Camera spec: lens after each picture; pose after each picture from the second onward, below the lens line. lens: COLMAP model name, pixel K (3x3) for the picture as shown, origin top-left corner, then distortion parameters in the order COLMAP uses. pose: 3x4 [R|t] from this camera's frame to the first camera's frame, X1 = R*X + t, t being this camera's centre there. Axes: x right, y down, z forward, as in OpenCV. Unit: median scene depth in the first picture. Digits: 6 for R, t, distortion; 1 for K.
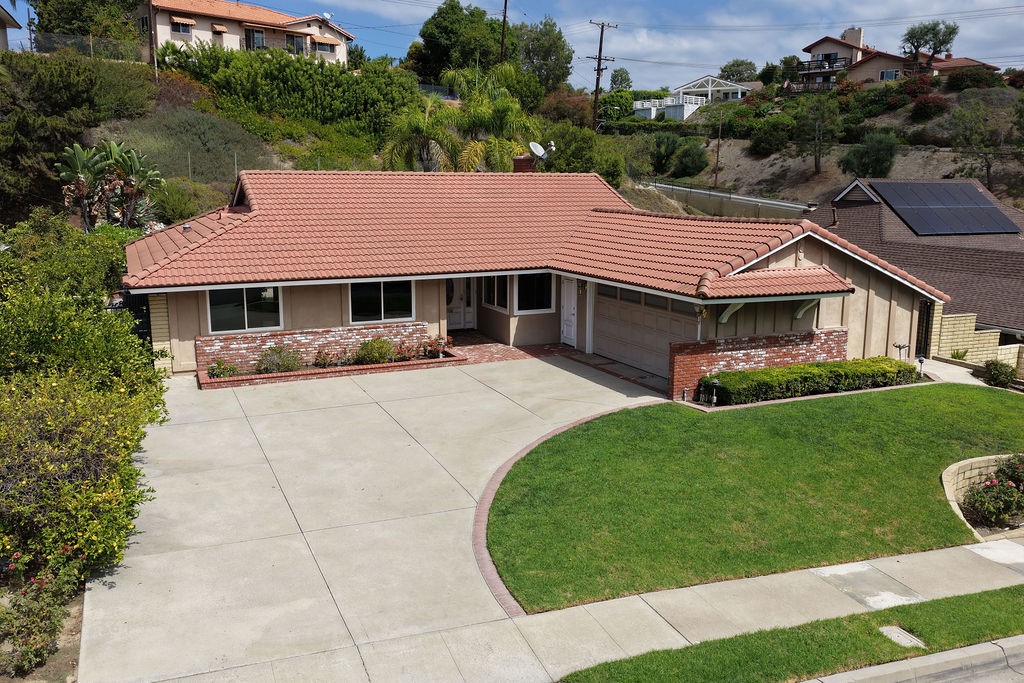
lens RADIAL K [[859.7, 0, 514.8], [0, 859.7, 337.6], [0, 0, 1]] dist [-0.010941, 0.030367]
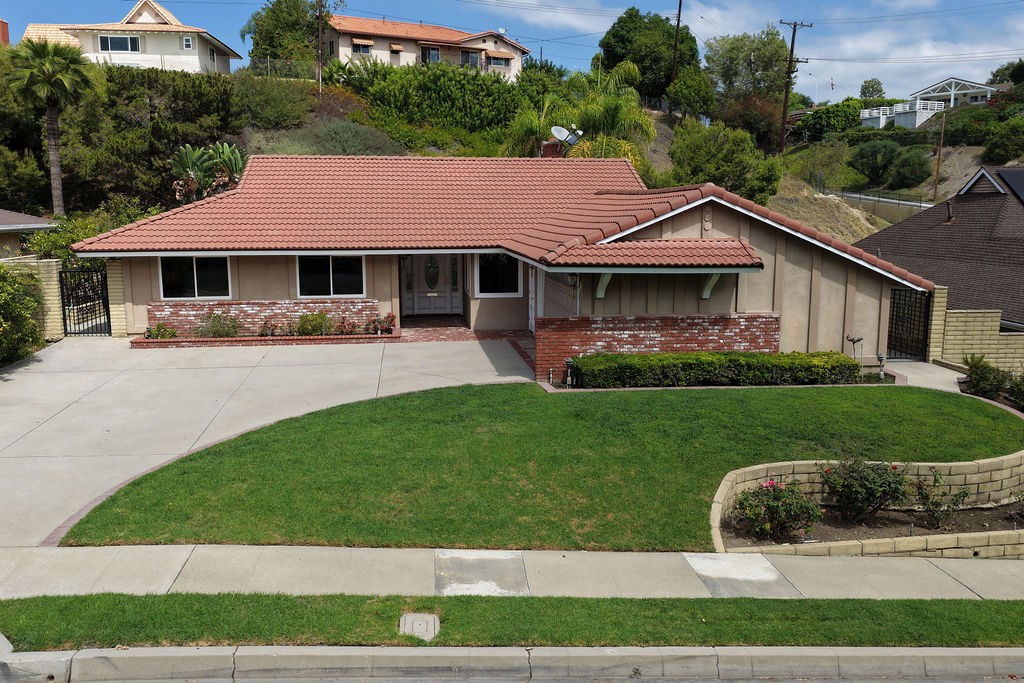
lens RADIAL K [[859.7, 0, 514.8], [0, 859.7, 337.6], [0, 0, 1]] dist [-0.010941, 0.030367]
pose [[0.954679, 0.043630, -0.294423, 0.350151], [-0.052103, 0.998421, -0.020992, 0.039045], [0.293042, 0.035381, 0.955445, 0.105791]]
